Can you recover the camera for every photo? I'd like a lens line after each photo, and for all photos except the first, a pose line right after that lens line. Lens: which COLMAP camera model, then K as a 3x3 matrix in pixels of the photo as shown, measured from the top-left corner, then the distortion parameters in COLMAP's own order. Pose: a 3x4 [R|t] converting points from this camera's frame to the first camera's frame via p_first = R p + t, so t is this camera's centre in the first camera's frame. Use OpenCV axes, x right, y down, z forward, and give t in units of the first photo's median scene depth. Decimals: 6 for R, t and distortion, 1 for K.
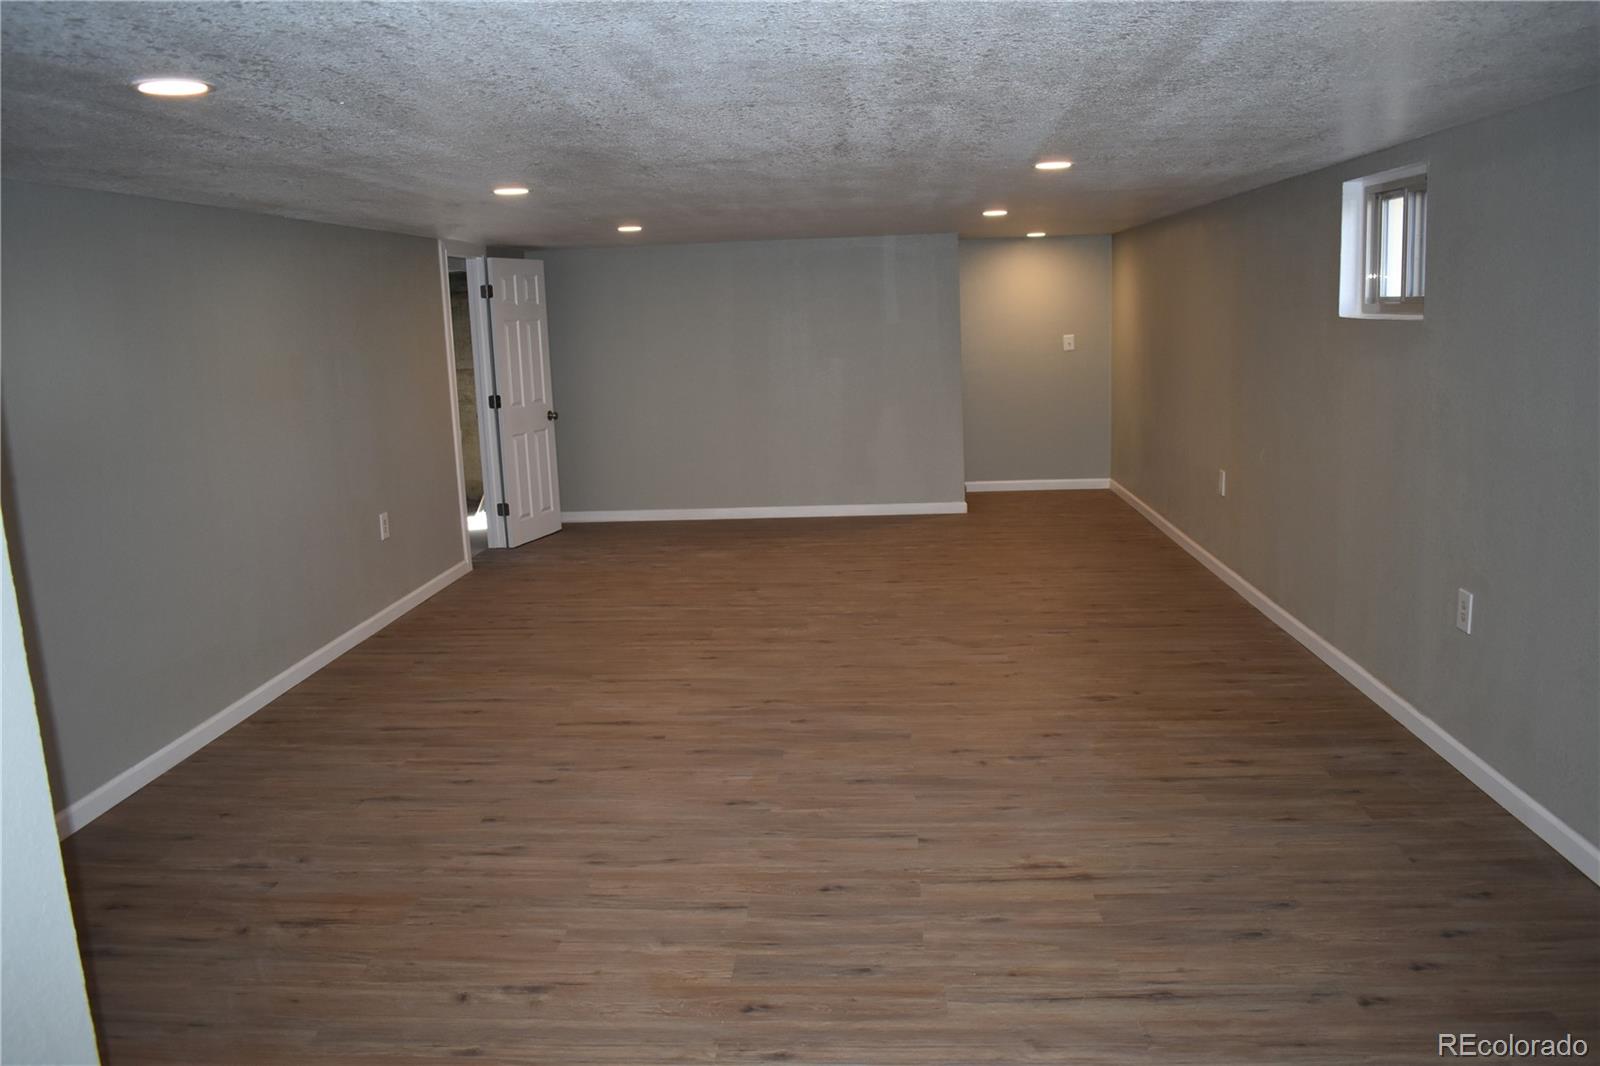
lens RADIAL K [[1243.3, 0, 801.6], [0, 1243.3, 536.3], [0, 0, 1]] dist [-0.102398, 0.024213]
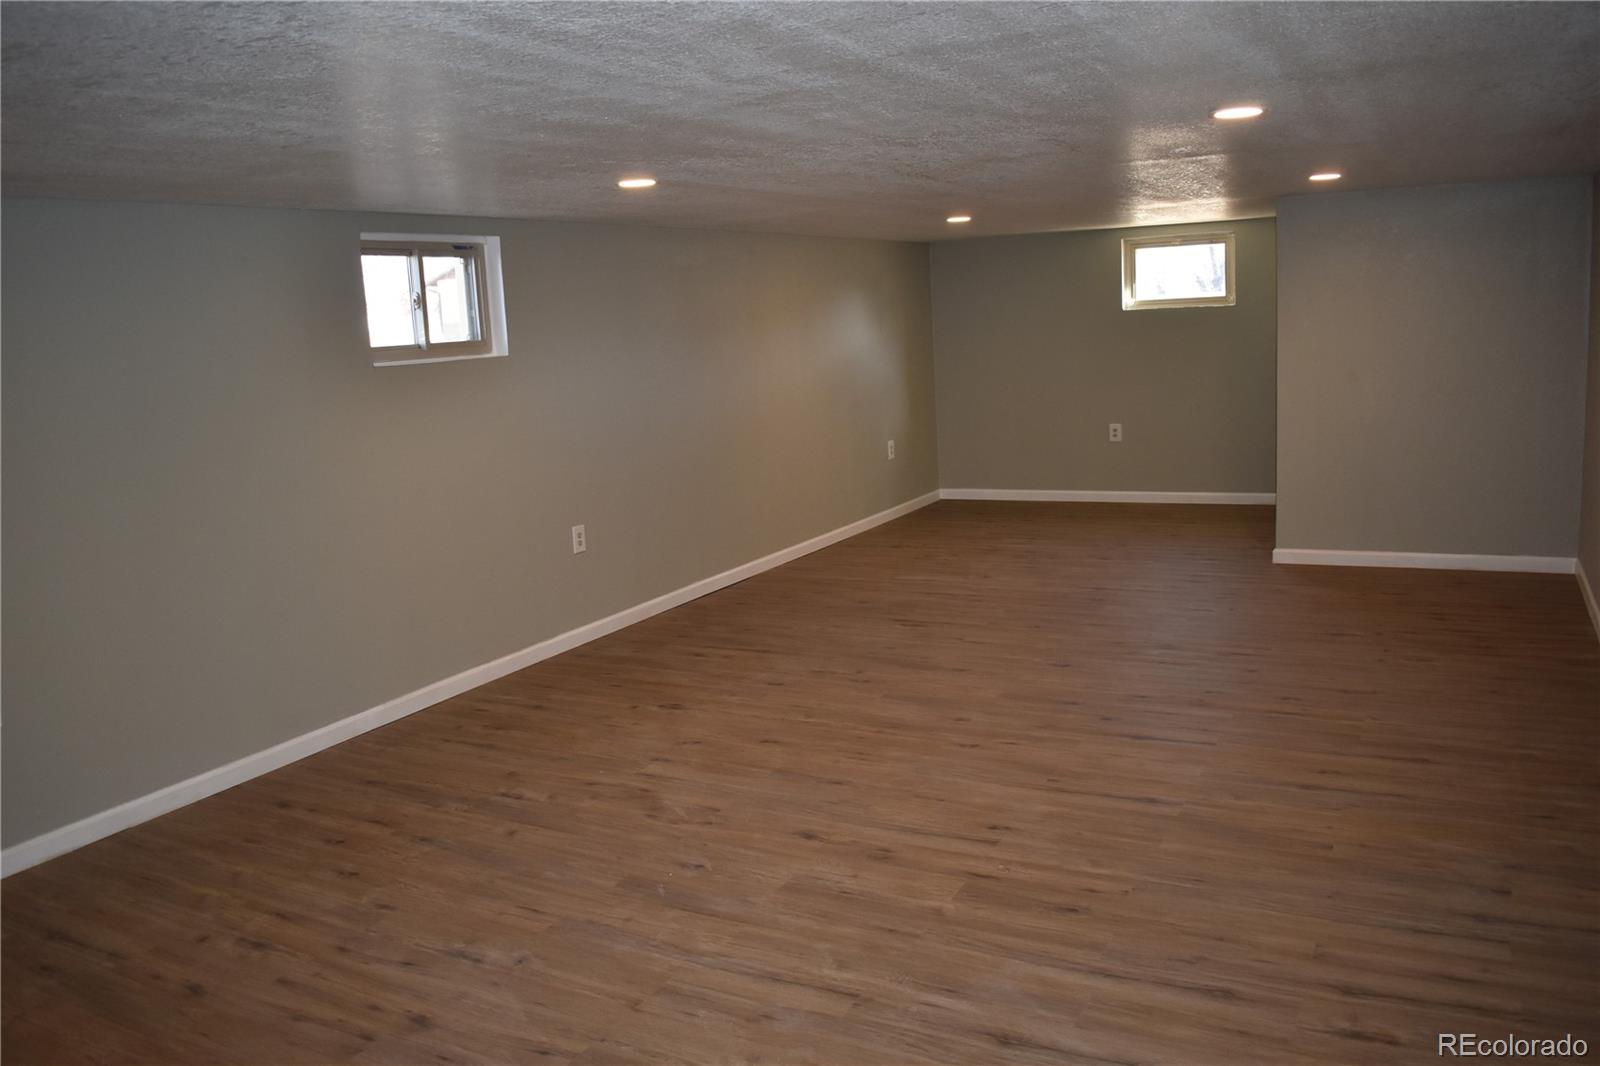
lens RADIAL K [[1243.3, 0, 803.6], [0, 1243.3, 530.9], [0, 0, 1]] dist [-0.102398, 0.024213]
pose [[-0.904028, 0.016904, 0.427140, -0.296570], [0.163419, 0.936986, 0.308792, -0.302638], [-0.395004, 0.348959, -0.849823, 1.739326]]
